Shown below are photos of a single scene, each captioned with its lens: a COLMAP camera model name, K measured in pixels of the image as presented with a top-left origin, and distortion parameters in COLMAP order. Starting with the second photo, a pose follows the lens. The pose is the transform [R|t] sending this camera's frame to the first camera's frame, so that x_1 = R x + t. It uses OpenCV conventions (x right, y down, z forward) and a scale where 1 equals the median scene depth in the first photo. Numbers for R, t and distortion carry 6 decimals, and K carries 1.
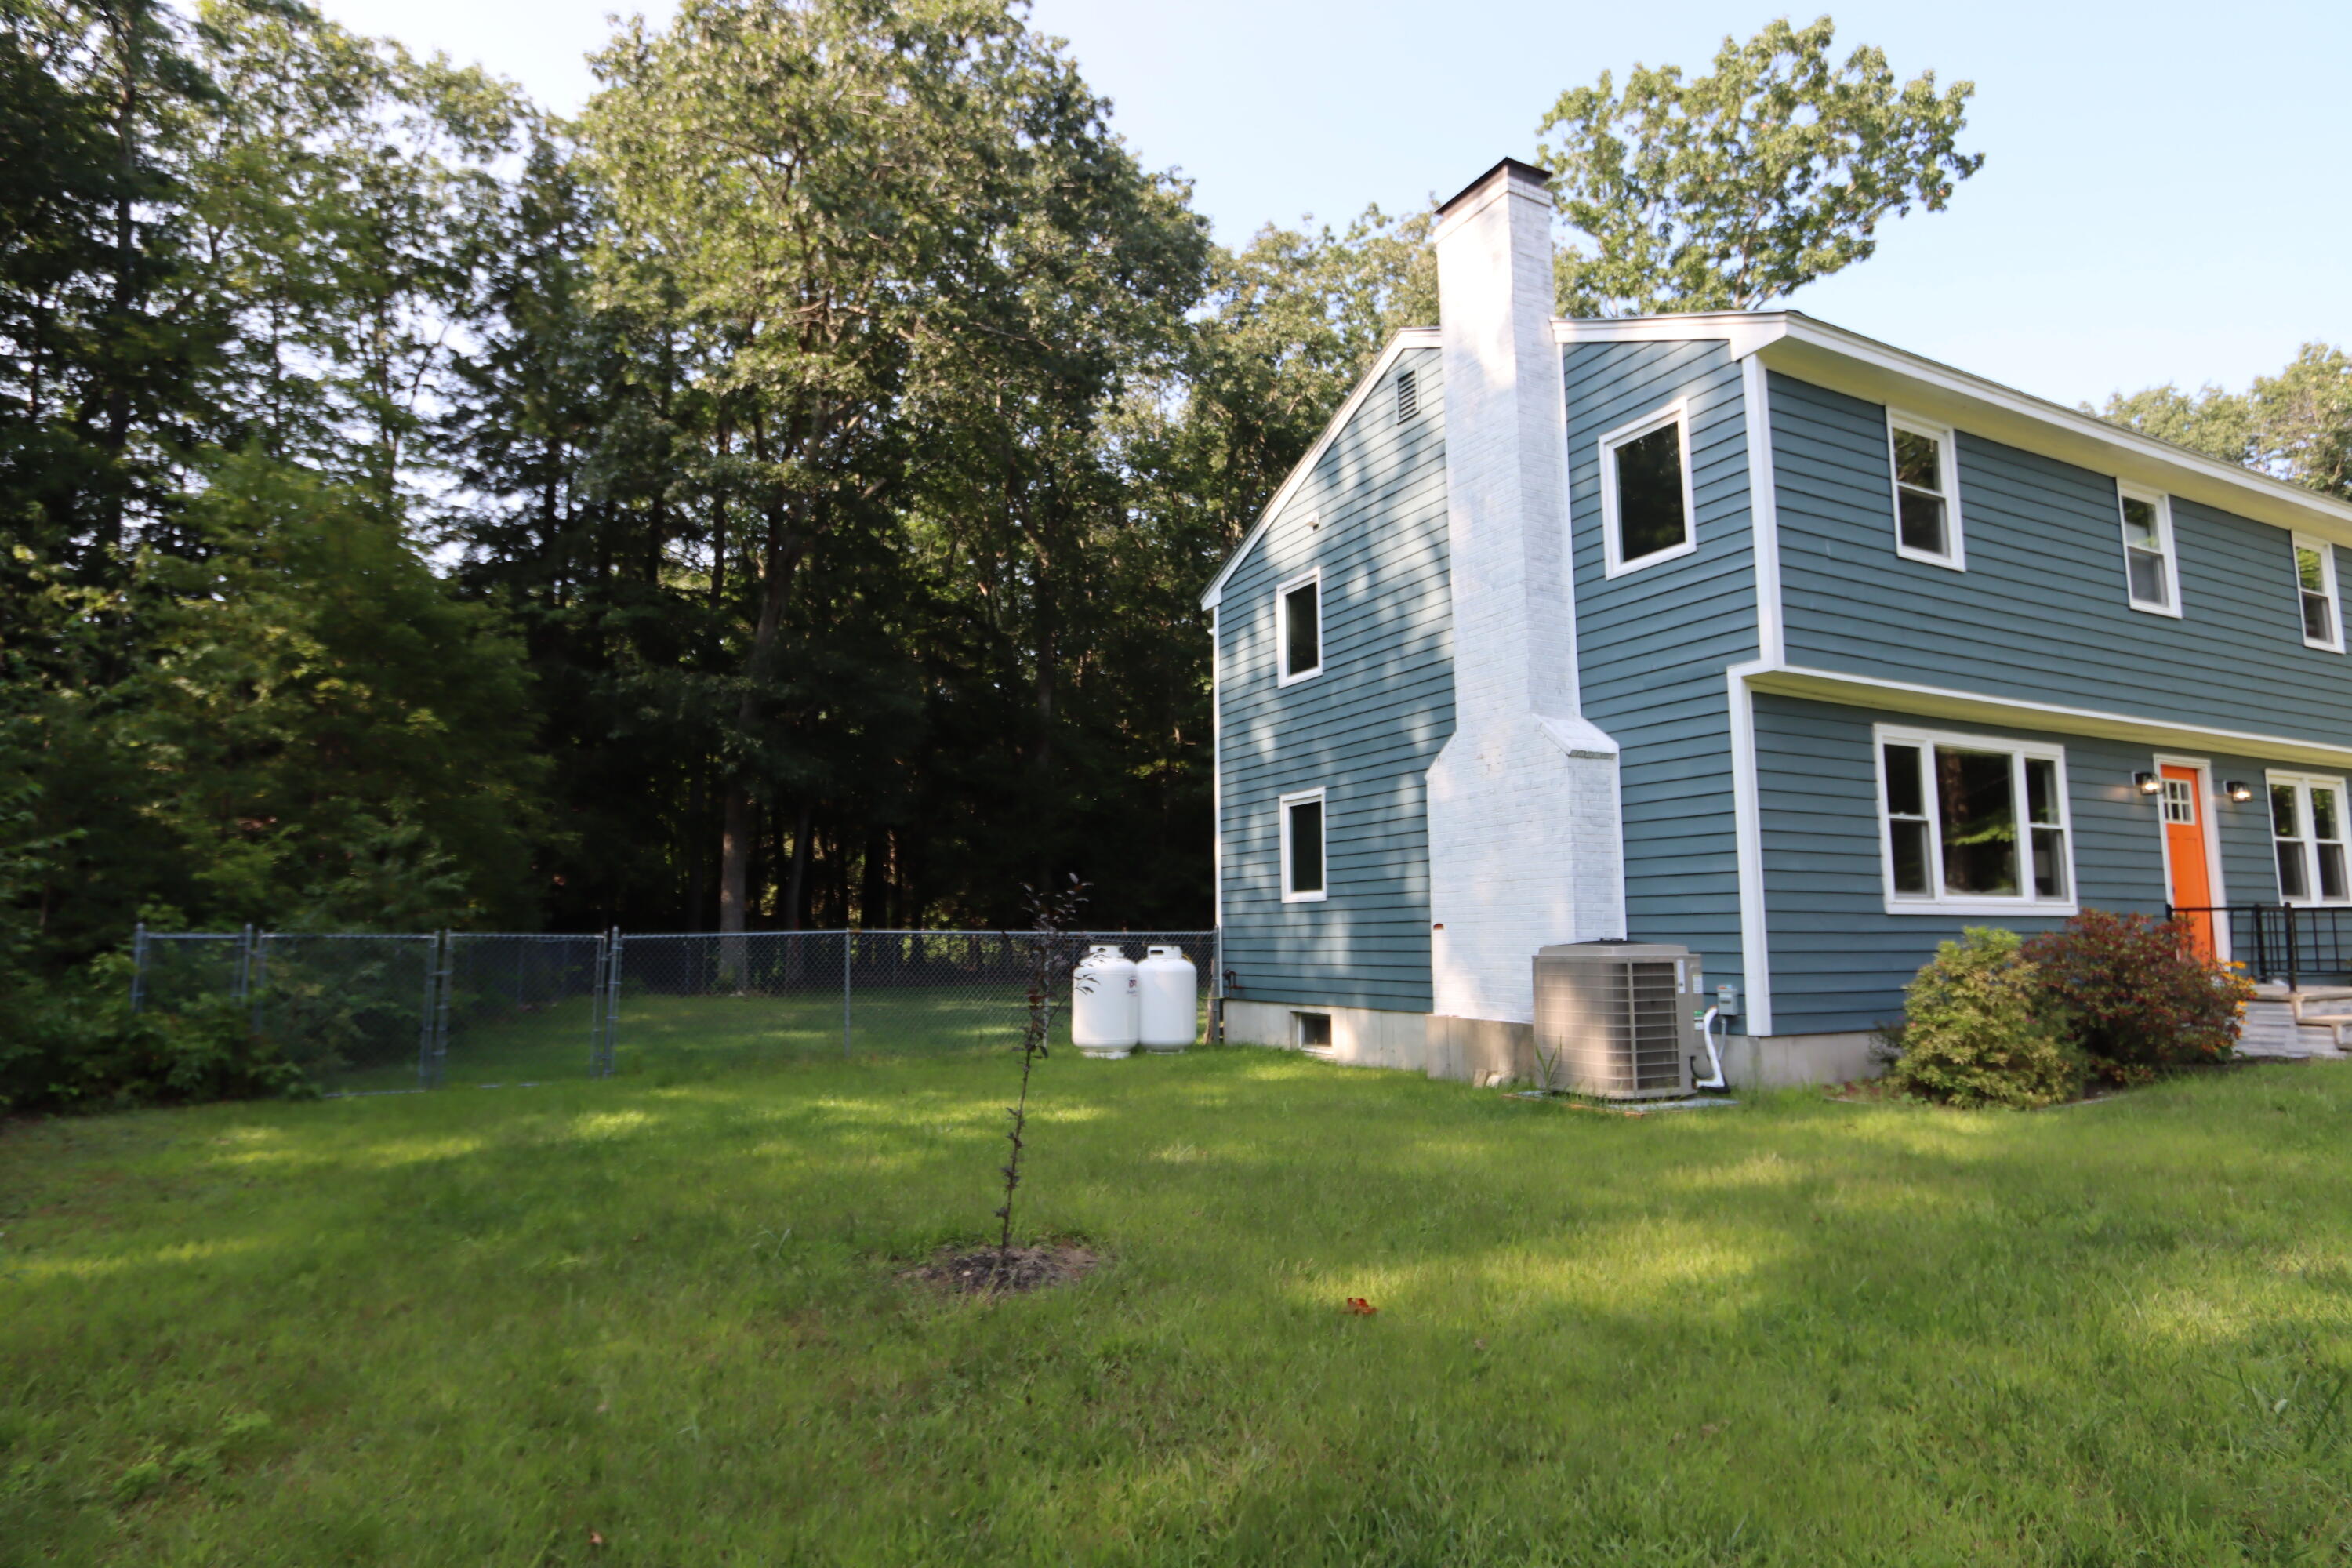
lens RADIAL K [[1265.0, 0, 1174.9], [0, 1265.0, 787.4], [0, 0, 1]] dist [-0.021918, 0.003117]
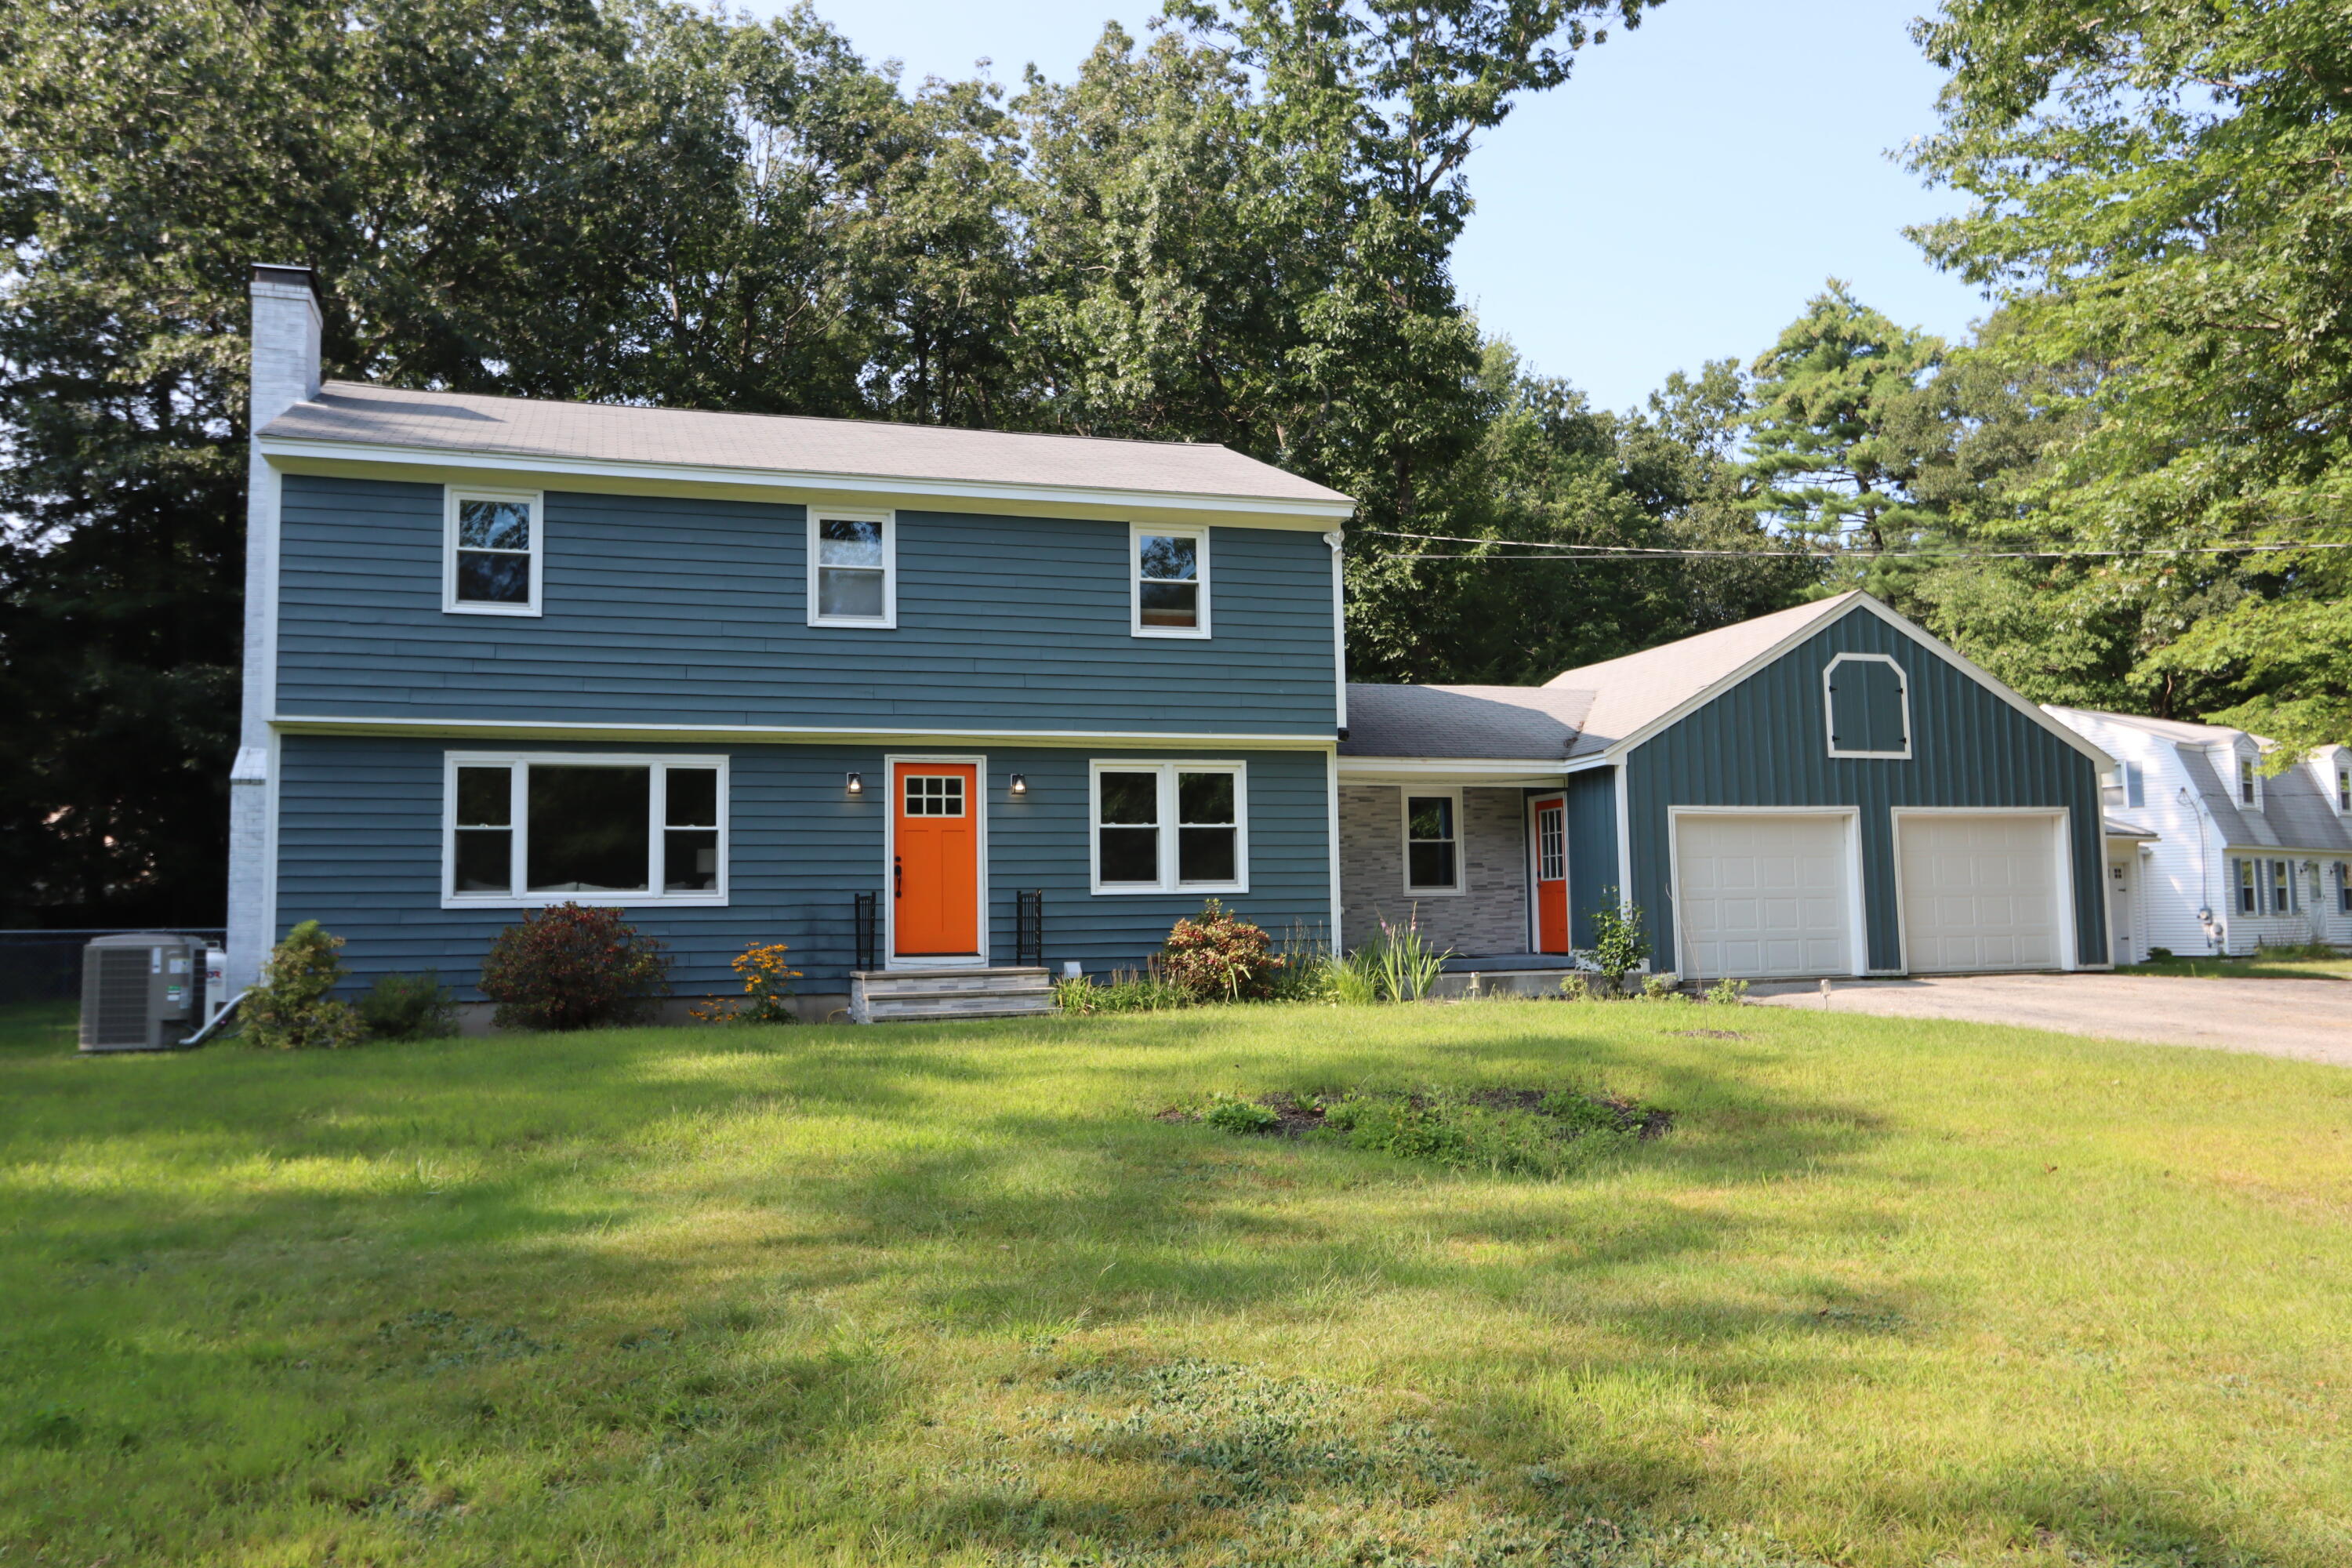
lens RADIAL K [[1765.1, 0, 1174.9], [0, 1765.1, 790.8], [0, 0, 1]] dist [-0.010403, 0.014944]
pose [[0.985832, -0.025578, -0.165776, 1.480544], [0.032694, 0.998651, 0.040343, -0.056321], [0.164520, -0.045191, 0.985338, -0.533896]]
